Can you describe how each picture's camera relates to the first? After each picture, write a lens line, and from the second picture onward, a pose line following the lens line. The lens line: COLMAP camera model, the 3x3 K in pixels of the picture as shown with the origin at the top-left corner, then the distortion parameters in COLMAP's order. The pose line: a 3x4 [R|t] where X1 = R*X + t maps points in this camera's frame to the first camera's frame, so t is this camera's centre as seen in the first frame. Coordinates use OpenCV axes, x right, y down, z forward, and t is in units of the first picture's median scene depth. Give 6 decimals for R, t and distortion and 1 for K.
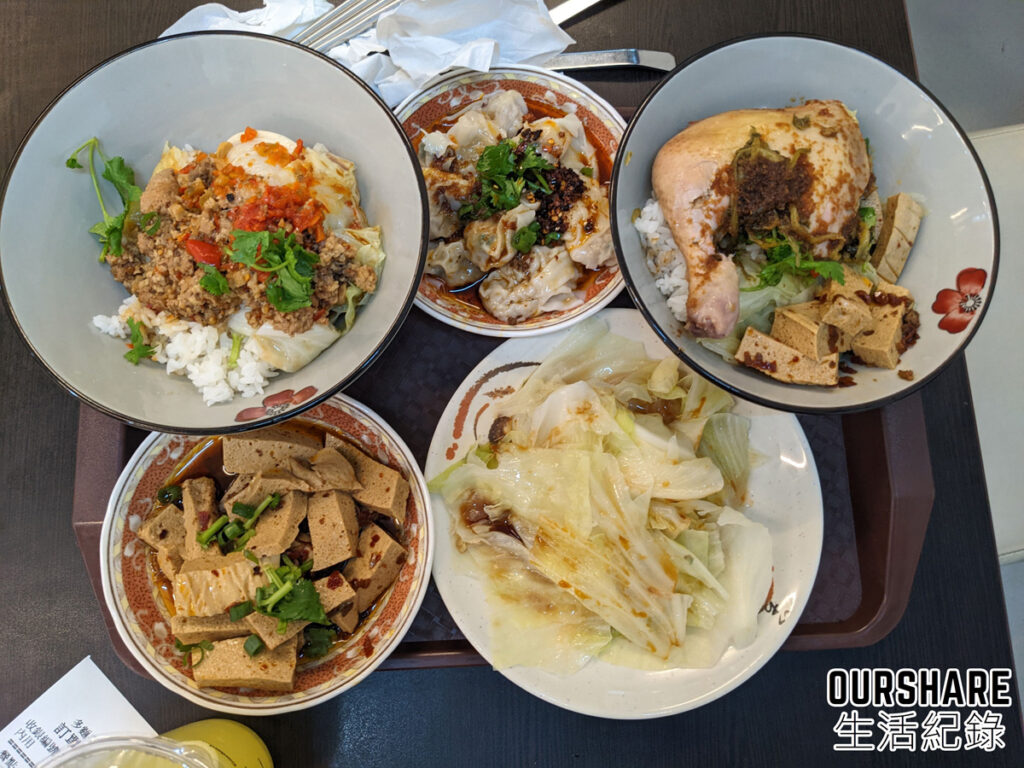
lens RADIAL K [[869.1, 0, 516.1], [0, 869.1, 381.7], [0, 0, 1]] dist [0.059634, -0.140732]
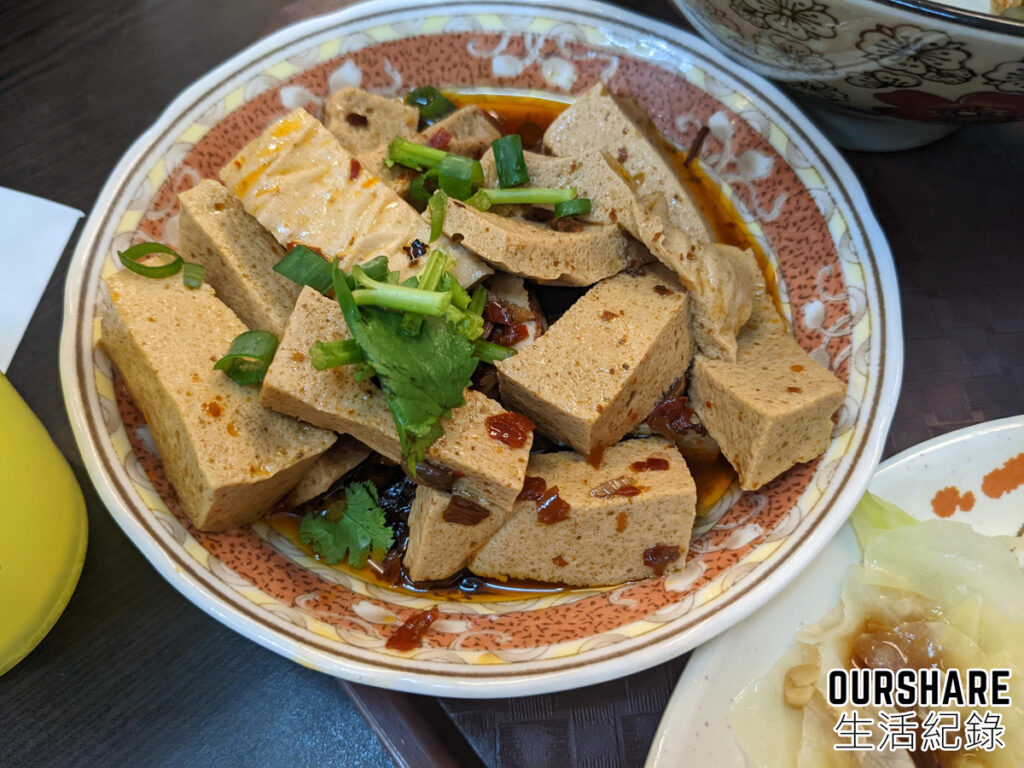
lens RADIAL K [[831.7, 0, 504.3], [0, 831.7, 382.7], [0, 0, 1]] dist [0.139780, -0.477769]
pose [[0.602235, 0.683775, -0.412025, -0.079576], [-0.782283, 0.608392, -0.133766, 0.256470], [0.159207, 0.402878, 0.901300, 0.665628]]
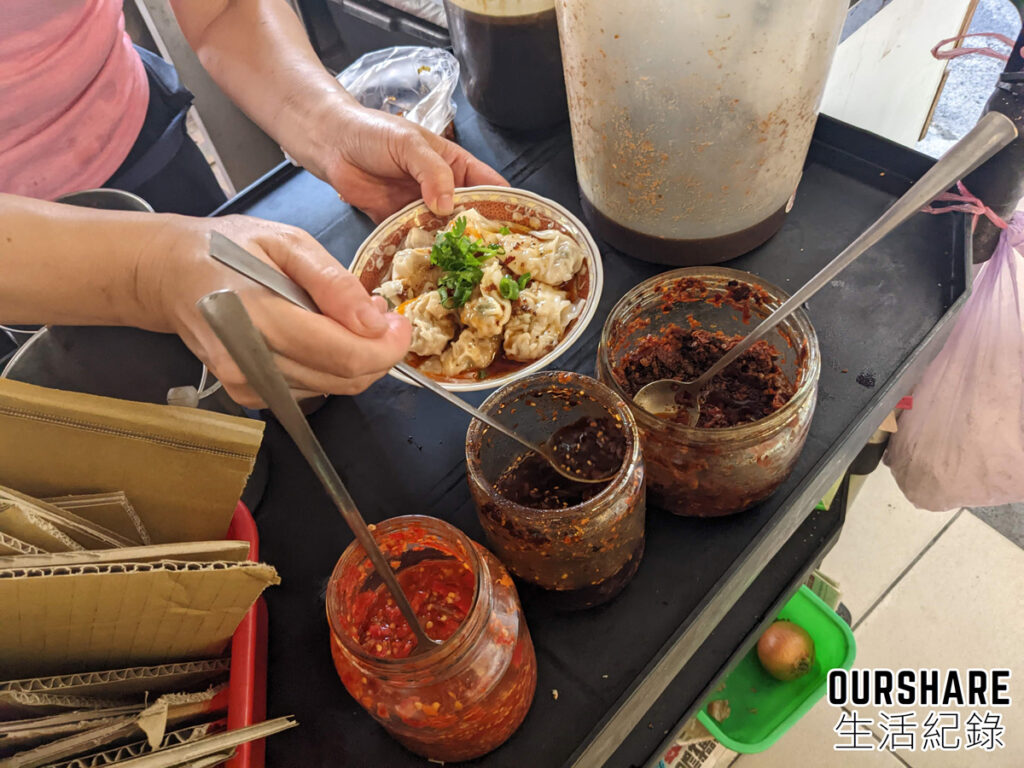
lens RADIAL K [[869.1, 0, 516.1], [0, 869.1, 381.7], [0, 0, 1]] dist [0.059634, -0.140732]
pose [[0.742509, -0.623003, 0.246064, -0.350830], [0.669827, 0.688699, -0.277534, 0.246780], [0.003440, 0.370892, 0.928670, 0.010563]]
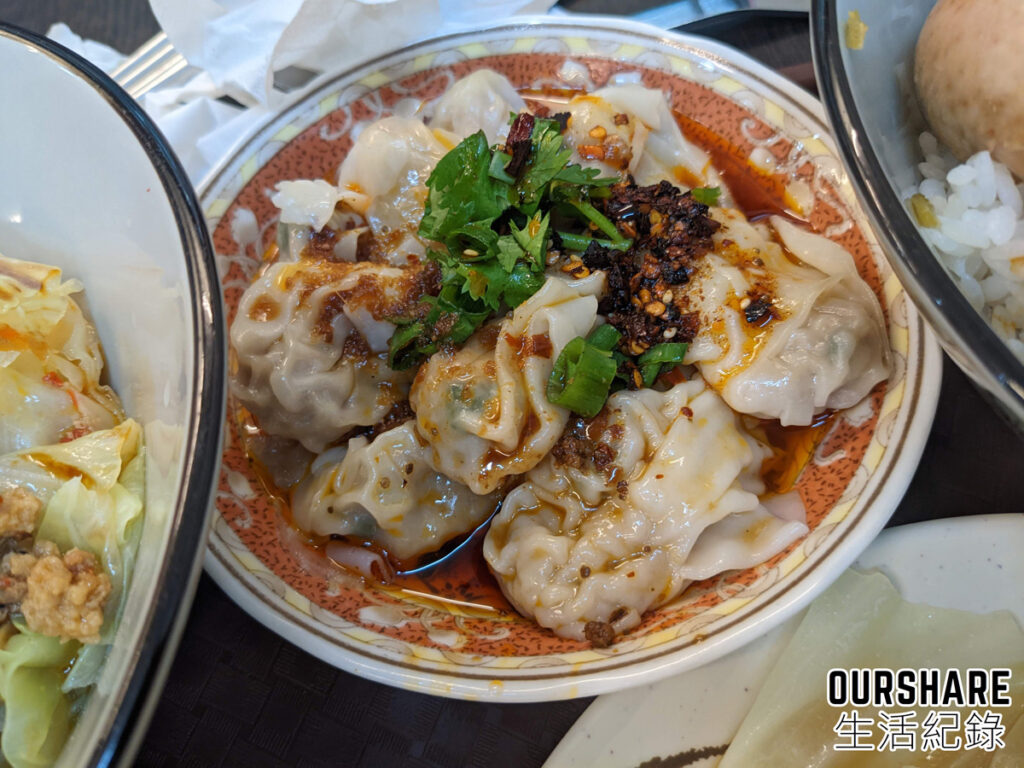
lens RADIAL K [[831.7, 0, 504.3], [0, 831.7, 382.7], [0, 0, 1]] dist [0.139780, -0.477769]
pose [[0.974813, -0.211794, -0.069871, 0.002370], [0.183743, 0.940260, -0.286617, -0.079529], [0.126401, 0.266560, 0.955494, 0.732332]]
